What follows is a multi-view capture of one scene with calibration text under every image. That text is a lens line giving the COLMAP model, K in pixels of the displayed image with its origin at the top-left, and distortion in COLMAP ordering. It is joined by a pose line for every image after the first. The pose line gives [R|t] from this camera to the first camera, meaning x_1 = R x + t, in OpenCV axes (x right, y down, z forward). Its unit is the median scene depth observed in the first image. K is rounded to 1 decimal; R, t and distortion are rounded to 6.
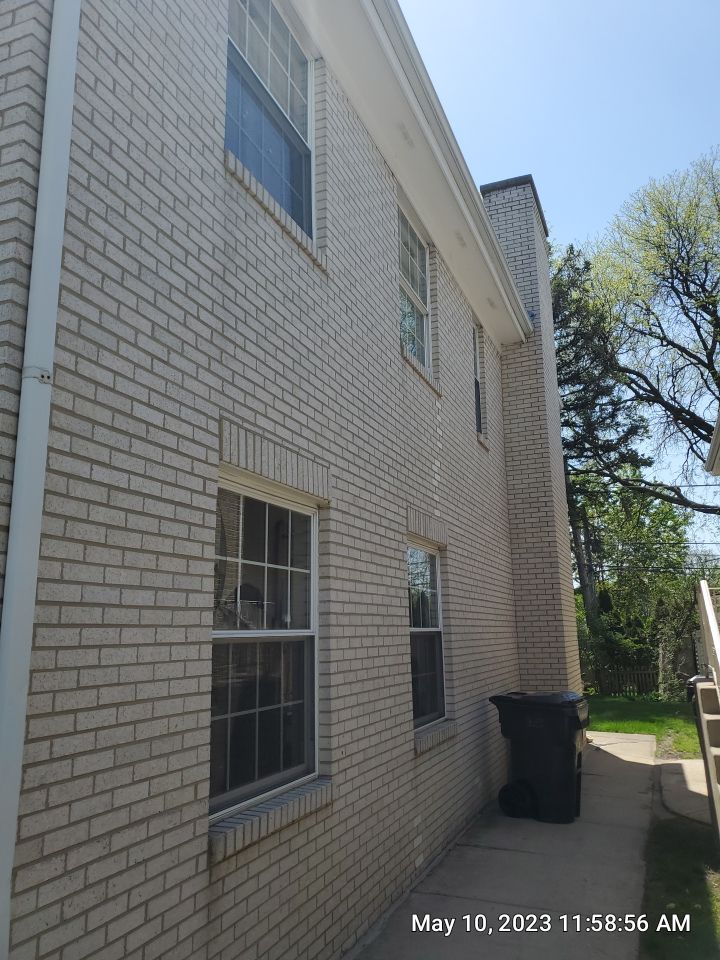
lens RADIAL K [[754.7, 0, 363.9], [0, 754.7, 469.4], [0, 0, 1]] dist [0.015979, 0.001162]
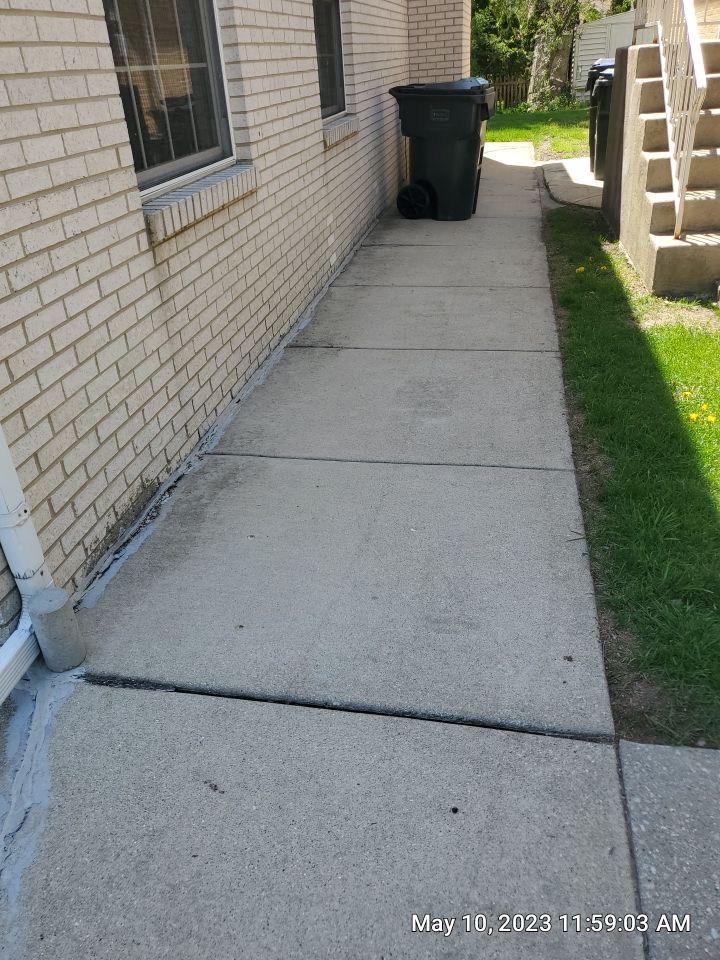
lens RADIAL K [[754.7, 0, 351.7], [0, 754.7, 483.4], [0, 0, 1]] dist [0.015979, 0.001162]
pose [[0.982432, -0.125127, 0.138460, -0.096085], [0.003376, 0.753718, 0.657190, 0.115488], [-0.186592, -0.645177, 0.740898, 0.101210]]
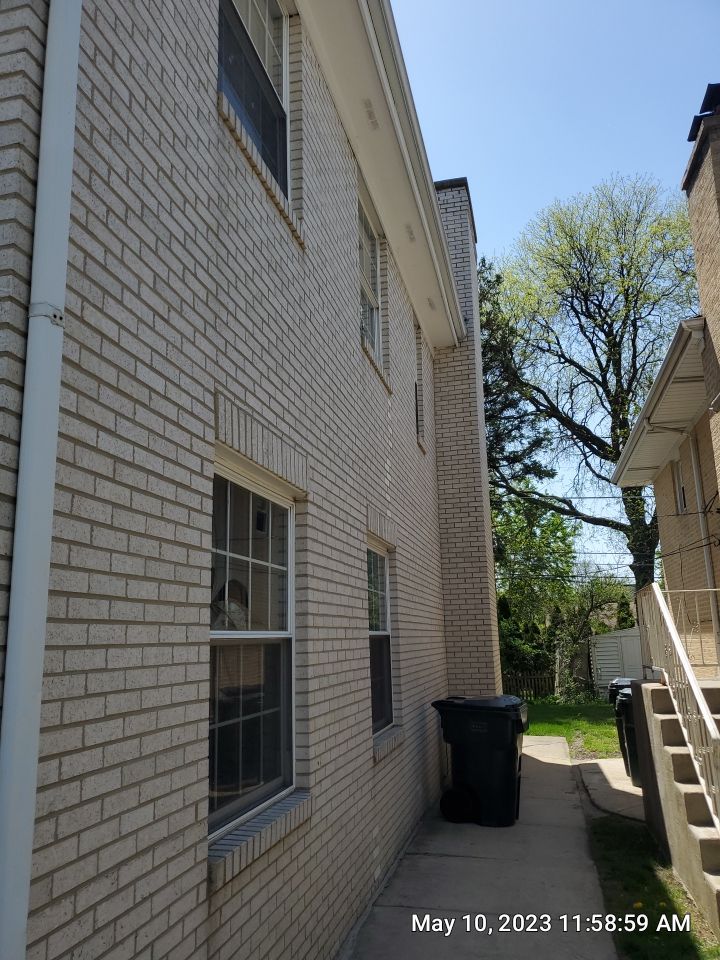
lens RADIAL K [[754.7, 0, 365.2], [0, 754.7, 490.6], [0, 0, 1]] dist [0.015979, 0.001162]
pose [[0.988886, 0.021600, 0.147098, -0.119003], [-0.023824, 0.999627, 0.013378, 0.026460], [-0.146754, -0.016733, 0.989031, 0.079075]]
